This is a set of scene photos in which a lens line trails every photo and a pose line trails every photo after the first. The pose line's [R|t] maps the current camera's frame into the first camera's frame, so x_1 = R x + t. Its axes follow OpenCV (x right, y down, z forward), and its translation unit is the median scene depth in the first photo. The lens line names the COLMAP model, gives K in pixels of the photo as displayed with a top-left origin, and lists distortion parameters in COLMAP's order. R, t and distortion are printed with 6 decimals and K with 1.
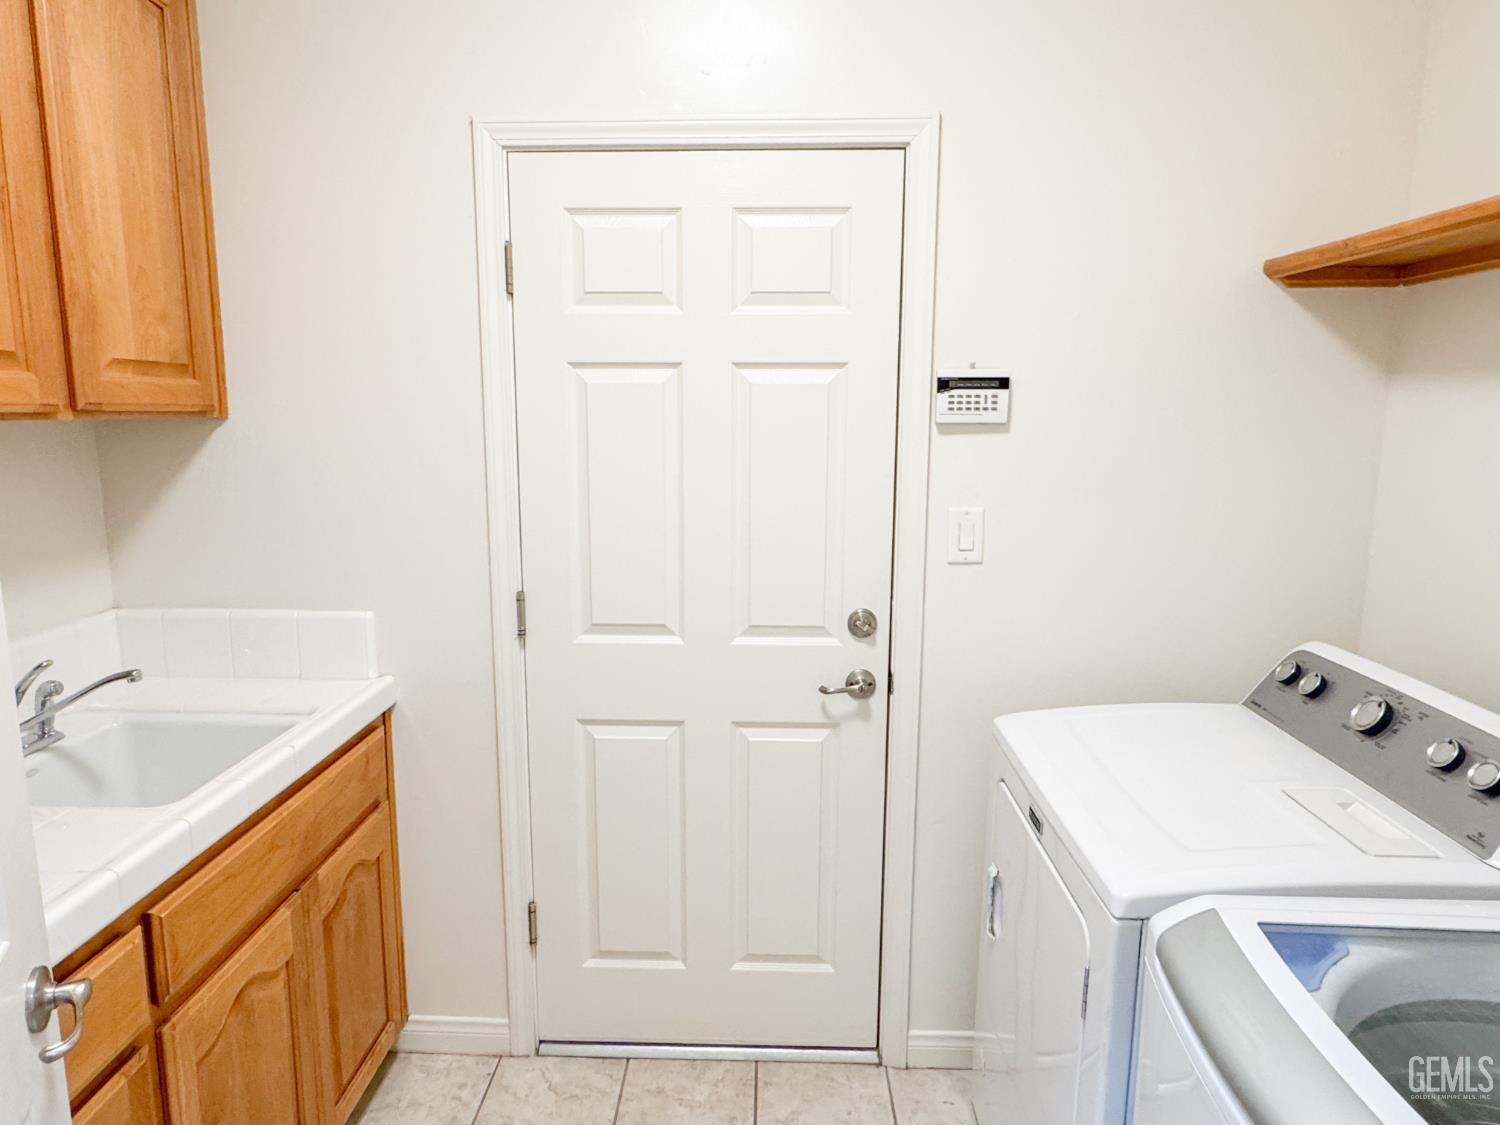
lens RADIAL K [[962.0, 0, 739.8], [0, 962.0, 568.9], [0, 0, 1]] dist [-0.003143, 0.002136]
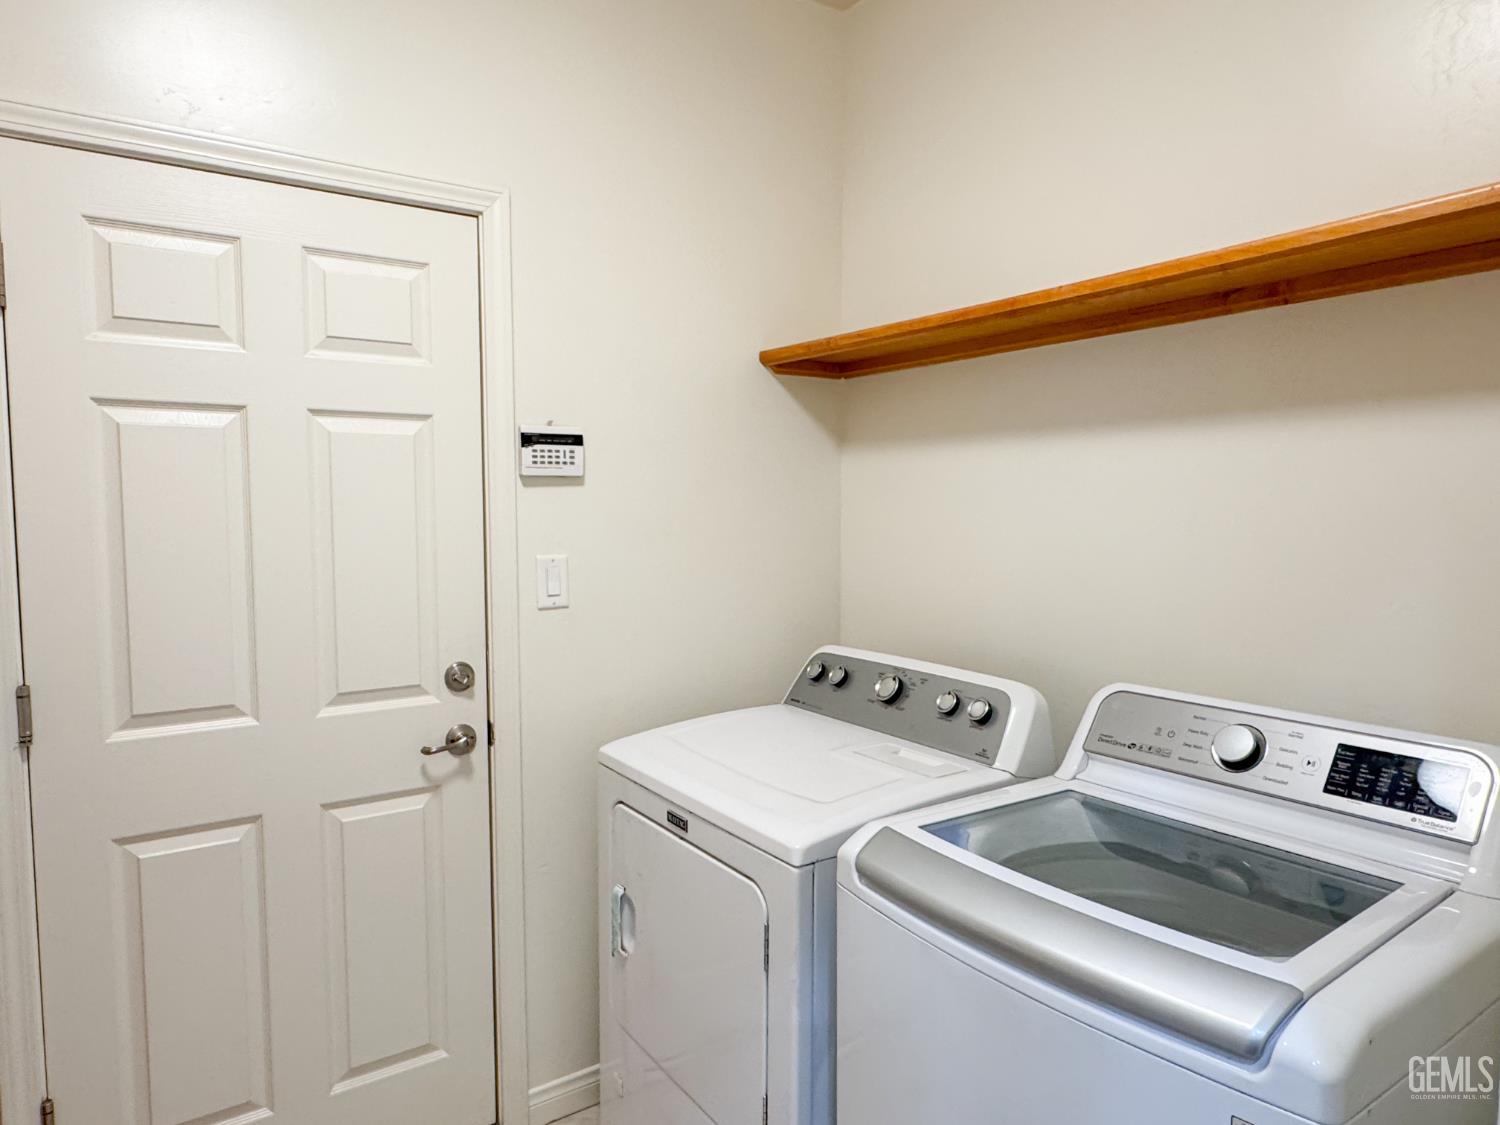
lens RADIAL K [[954.7, 0, 757.1], [0, 954.7, 567.8], [0, 0, 1]] dist [-0.000368, 0.000936]
pose [[0.799012, -0.045964, 0.599555, -0.221712], [0.105001, 0.992420, -0.063850, 0.042195], [-0.592076, 0.113971, 0.797782, 0.027094]]
